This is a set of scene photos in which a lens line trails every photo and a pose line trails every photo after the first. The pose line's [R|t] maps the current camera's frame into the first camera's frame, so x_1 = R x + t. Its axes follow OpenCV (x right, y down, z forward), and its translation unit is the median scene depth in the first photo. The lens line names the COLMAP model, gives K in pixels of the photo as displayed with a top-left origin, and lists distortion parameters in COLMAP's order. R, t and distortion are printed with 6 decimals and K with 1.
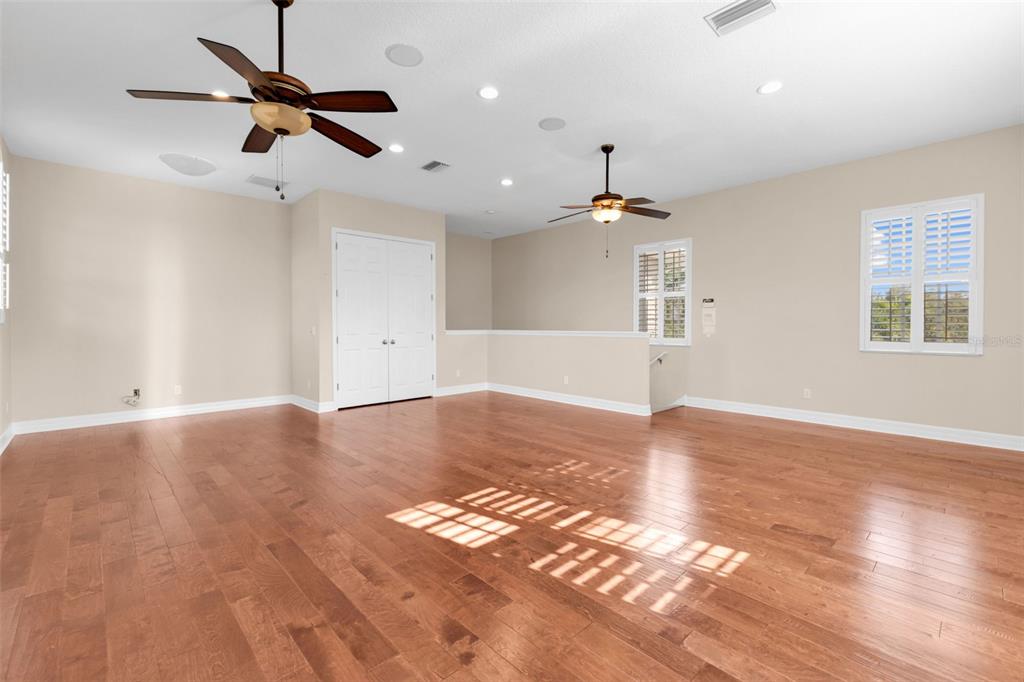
lens RADIAL K [[448.1, 0, 512.1], [0, 448.1, 334.2], [0, 0, 1]] dist [0.002659, 0.000113]
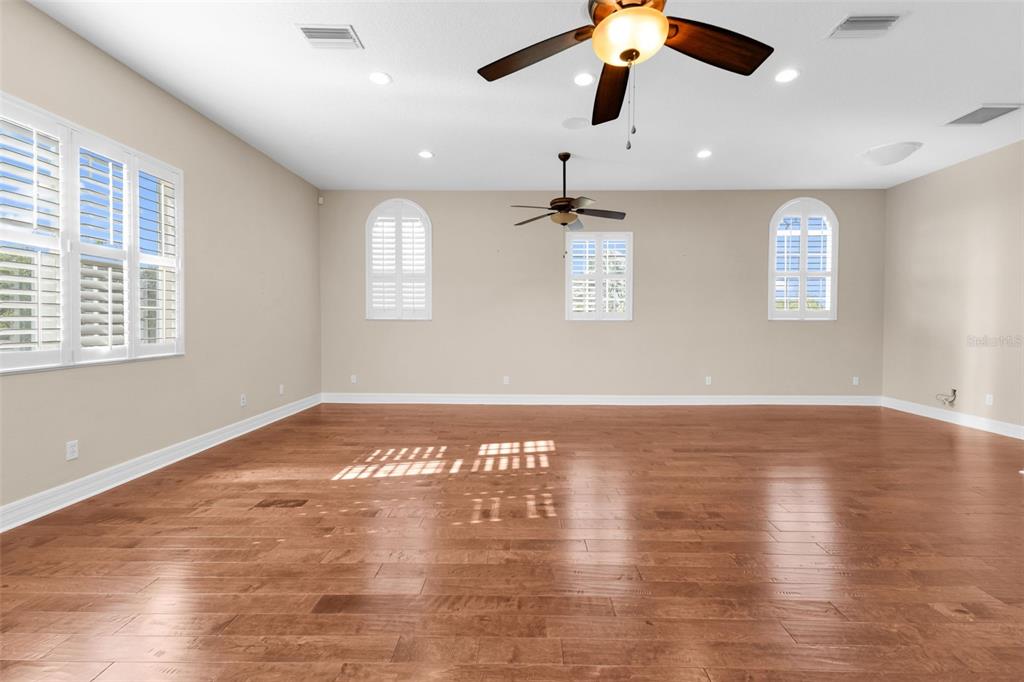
lens RADIAL K [[452.0, 0, 514.3], [0, 452.0, 329.3], [0, 0, 1]] dist [0.002888, 0.000256]
pose [[-0.711728, 0.013049, -0.702334, 0.897542], [-0.012778, 0.999422, 0.031517, -0.037682], [0.702339, 0.031406, -0.711150, 1.941476]]
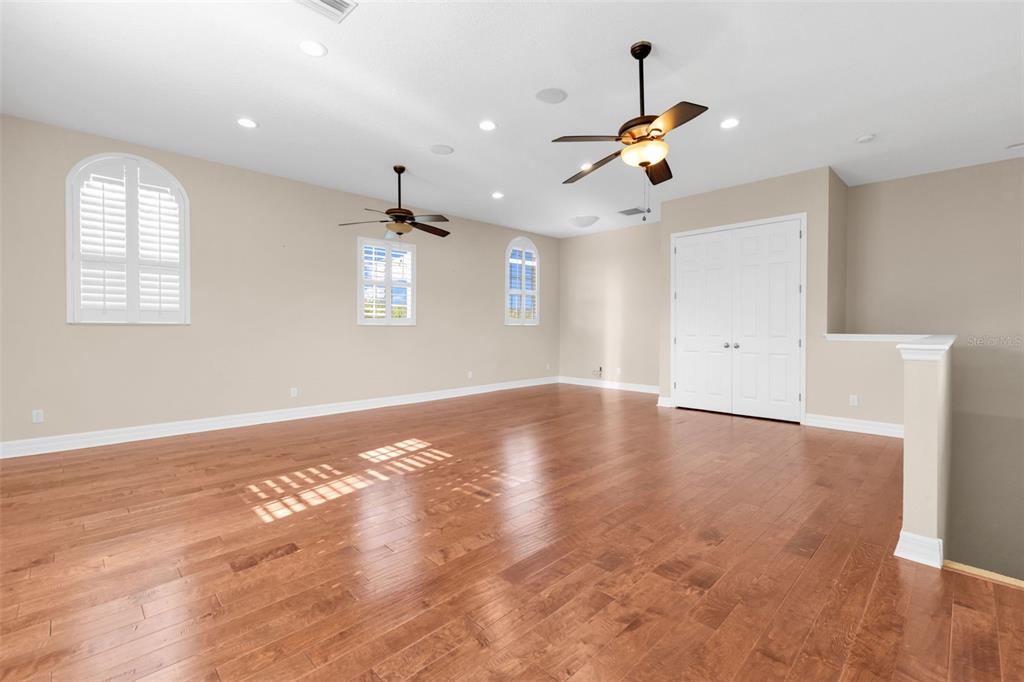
lens RADIAL K [[450.2, 0, 523.9], [0, 450.2, 337.9], [0, 0, 1]] dist [0.000567, -0.000002]
pose [[0.026310, 0.027018, -0.999289, 1.361548], [-0.020561, 0.999438, 0.026480, -0.028909], [0.999442, 0.019850, 0.026851, 1.299826]]
